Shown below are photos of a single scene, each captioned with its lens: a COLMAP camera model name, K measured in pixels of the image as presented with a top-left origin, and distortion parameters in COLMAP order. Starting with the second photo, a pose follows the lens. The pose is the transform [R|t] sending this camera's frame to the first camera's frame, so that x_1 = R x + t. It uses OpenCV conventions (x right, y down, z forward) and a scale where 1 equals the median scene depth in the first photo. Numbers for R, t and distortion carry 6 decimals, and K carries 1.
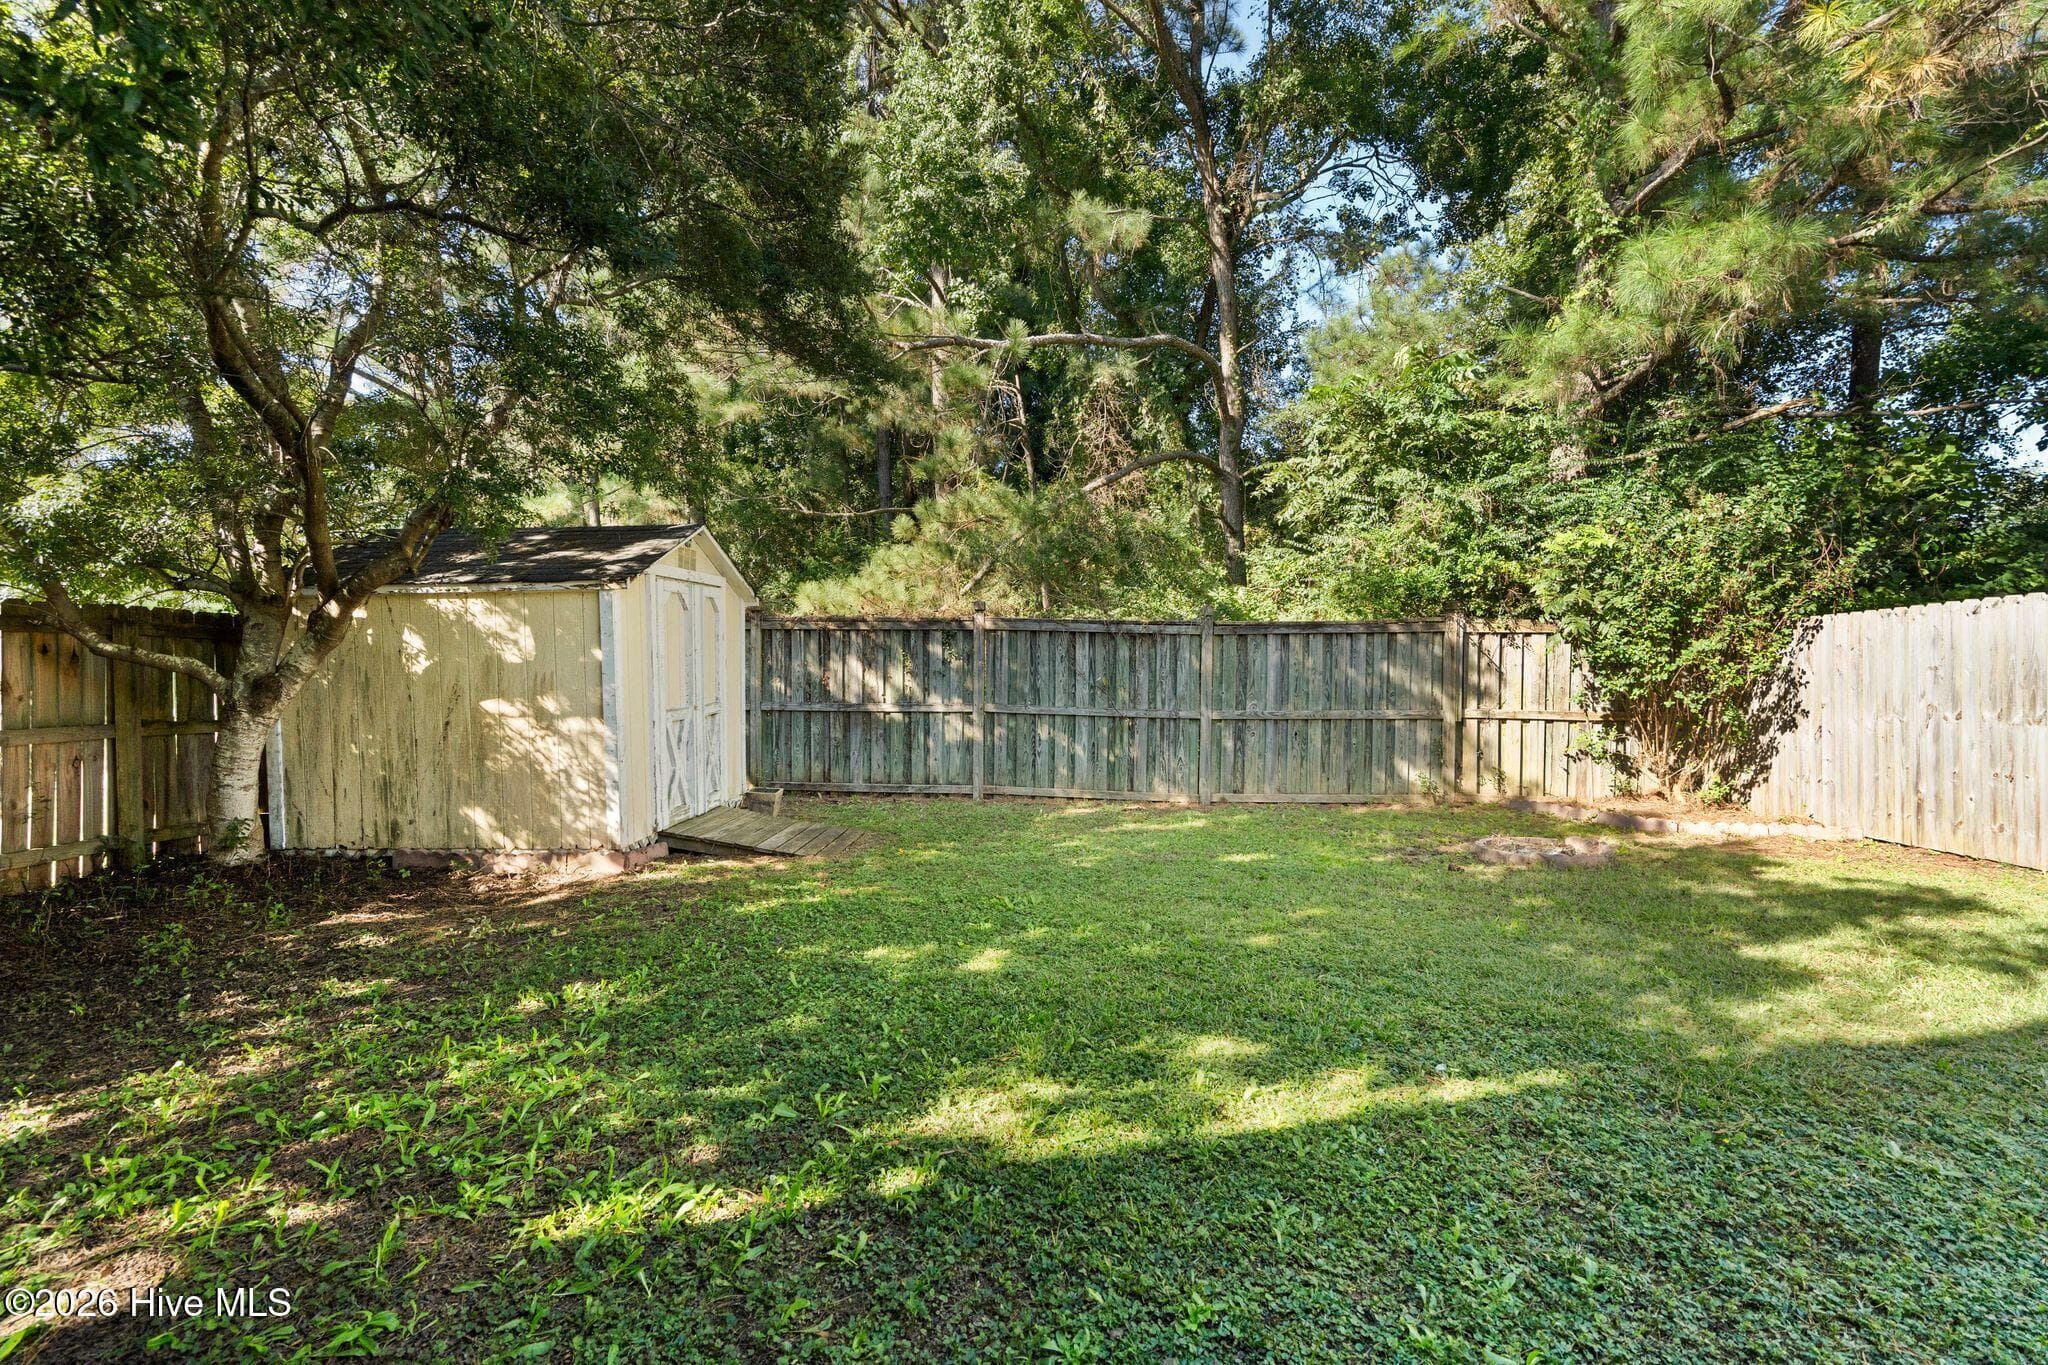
lens RADIAL K [[912.1, 0, 1018.2], [0, 912.1, 704.0], [0, 0, 1]] dist [-0.002466, -0.000082]
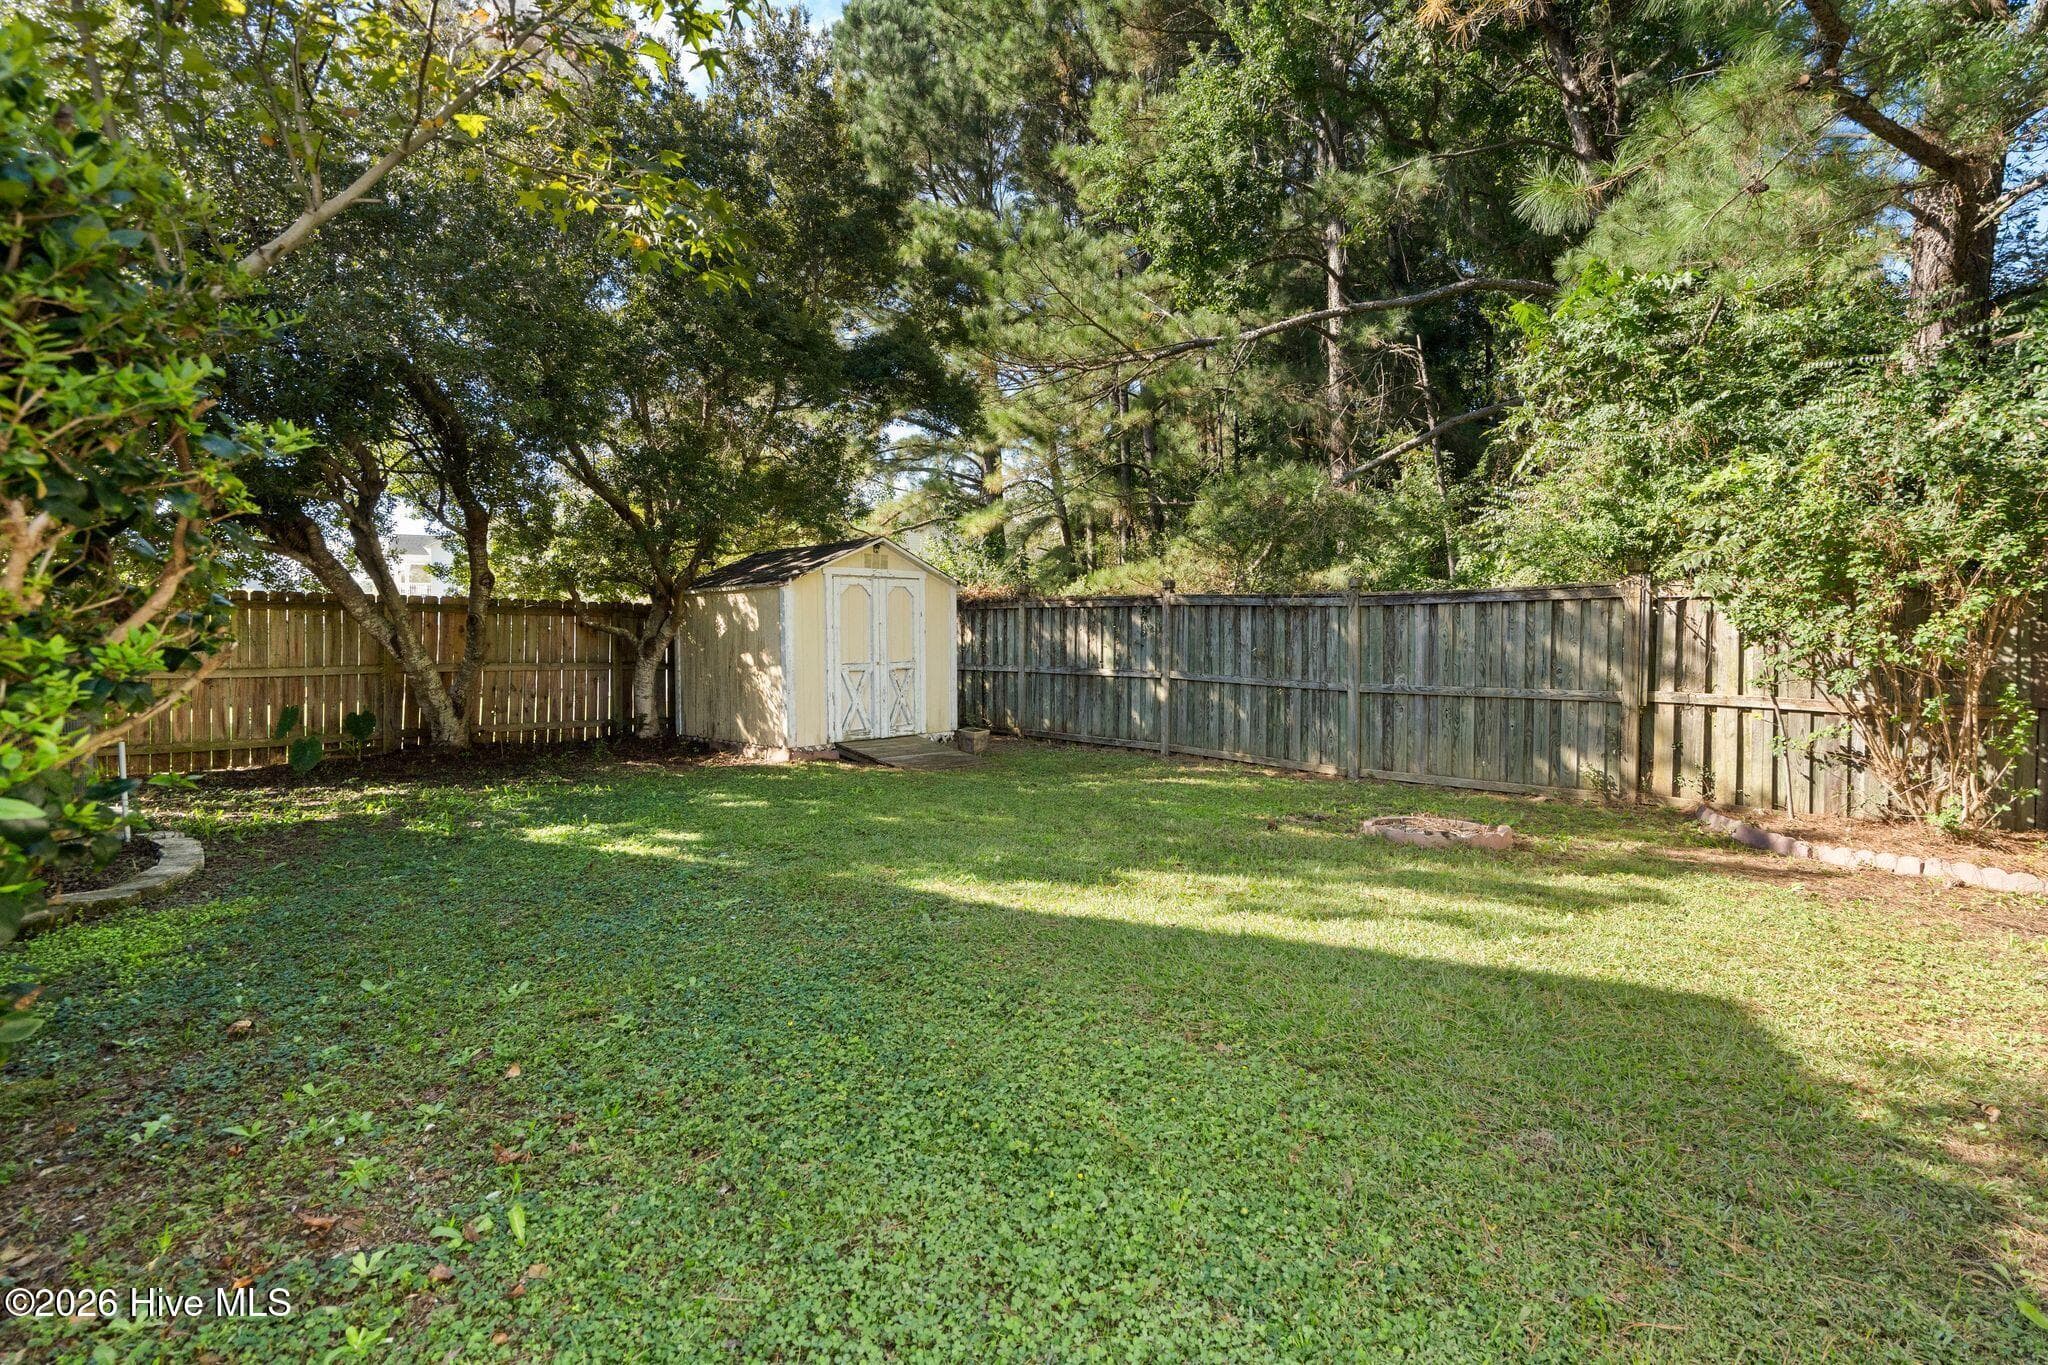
lens RADIAL K [[891.6, 0, 1024.0], [0, 891.6, 682.5], [0, 0, 1]] dist [-0.003685, -0.000500]
pose [[0.777874, 0.036353, -0.627368, 0.546360], [-0.032429, 0.999317, 0.017696, 0.001220], [0.627583, 0.006580, 0.778522, 0.025678]]
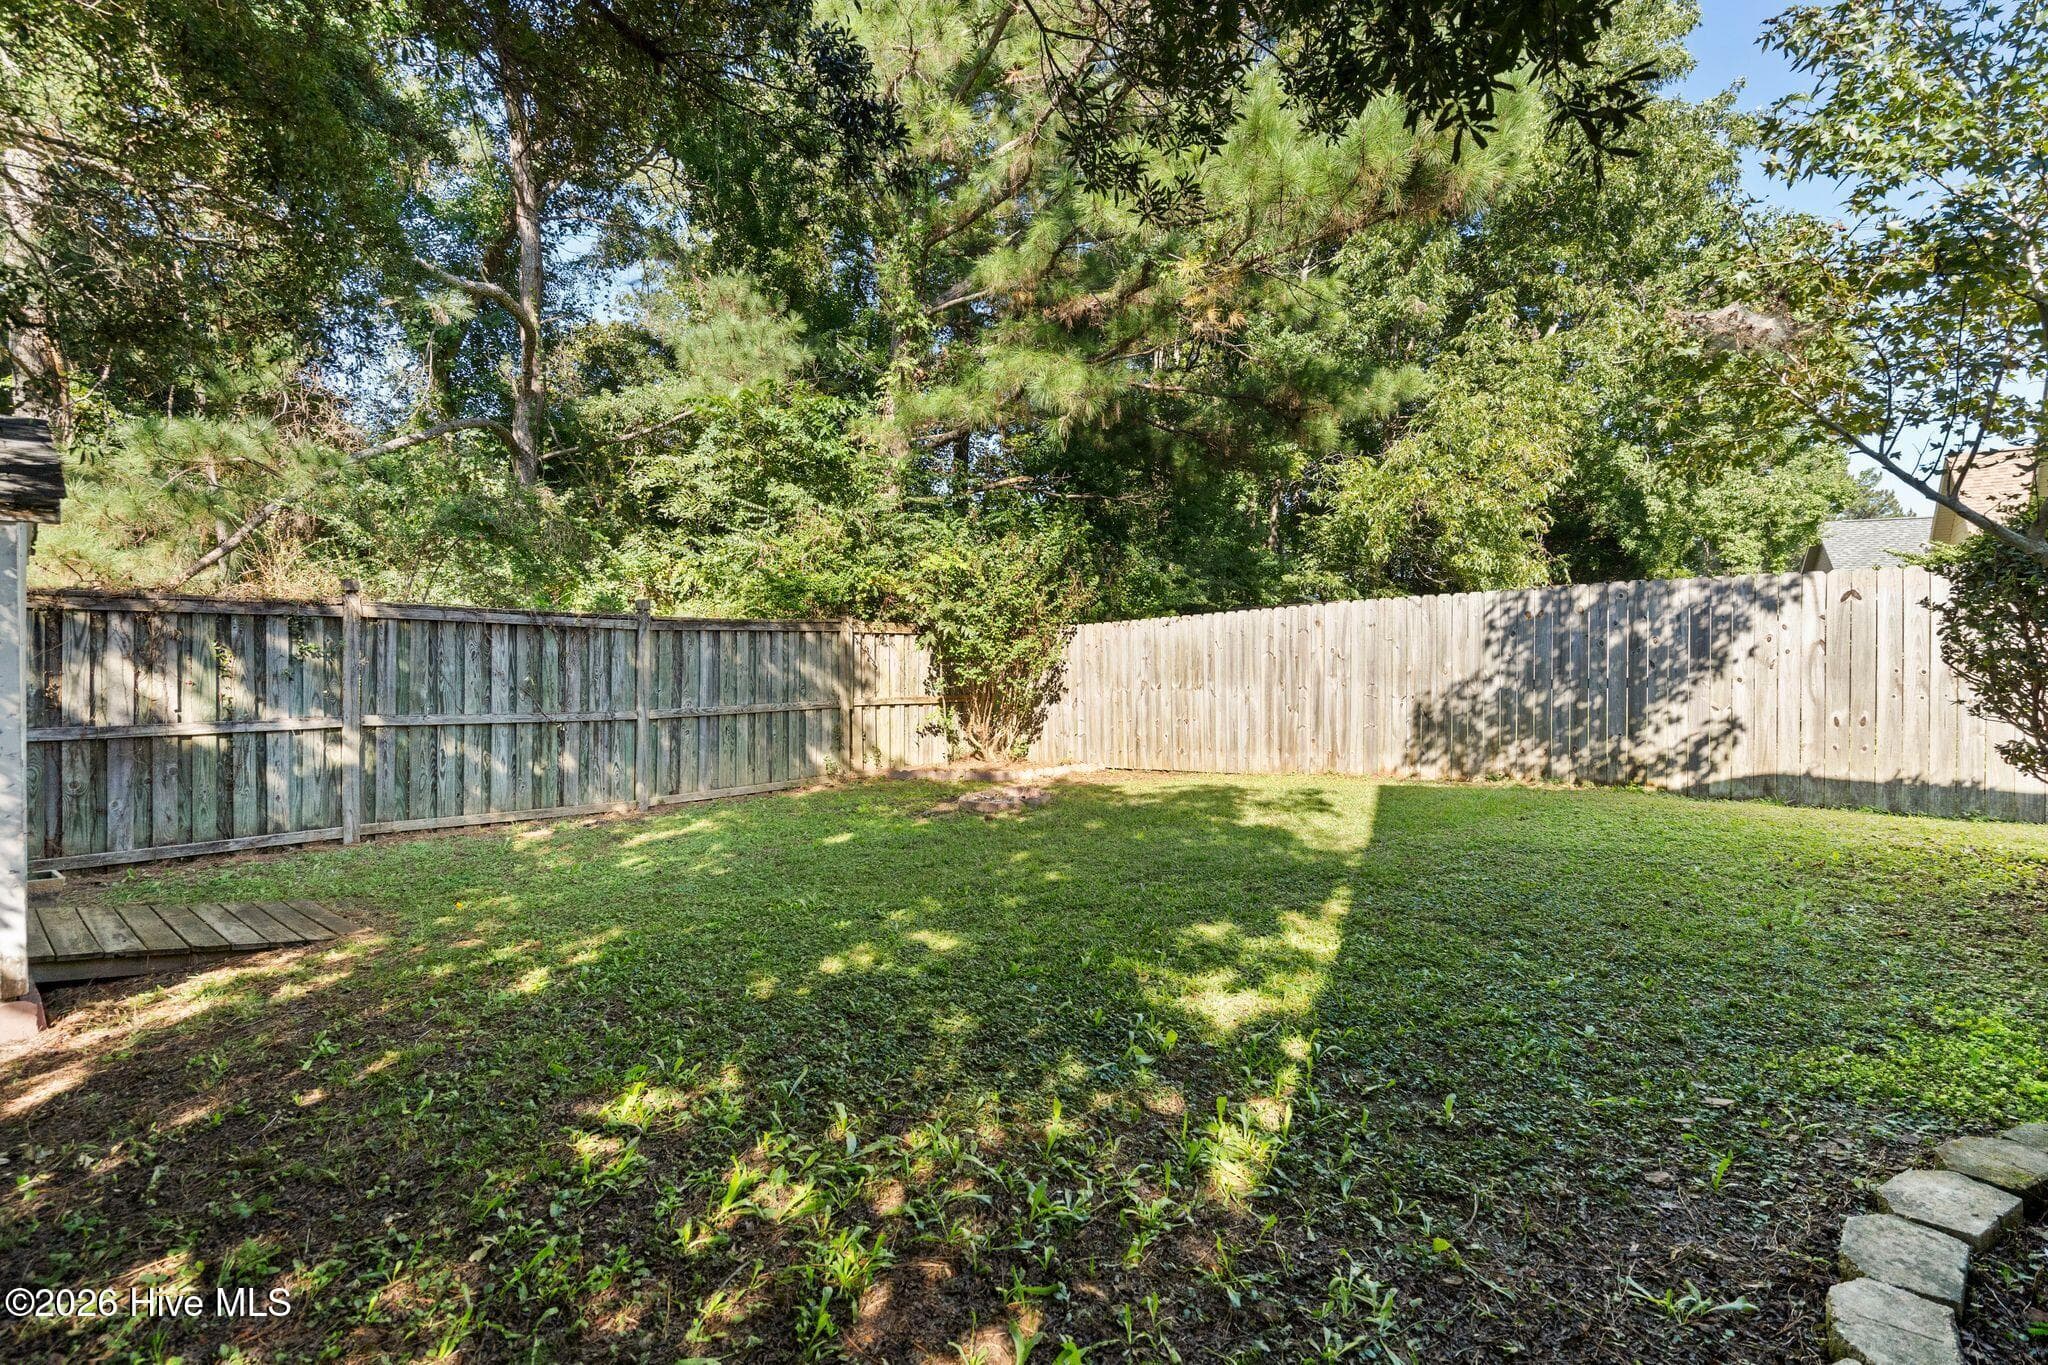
lens RADIAL K [[937.0, 0, 988.9], [0, 937.0, 655.9], [0, 0, 1]] dist [-0.003215, -0.000277]
pose [[0.621325, -0.001208, 0.783552, -0.338346], [0.045770, 0.998347, -0.034755, 0.001212], [-0.782215, 0.057458, 0.620354, 0.118491]]
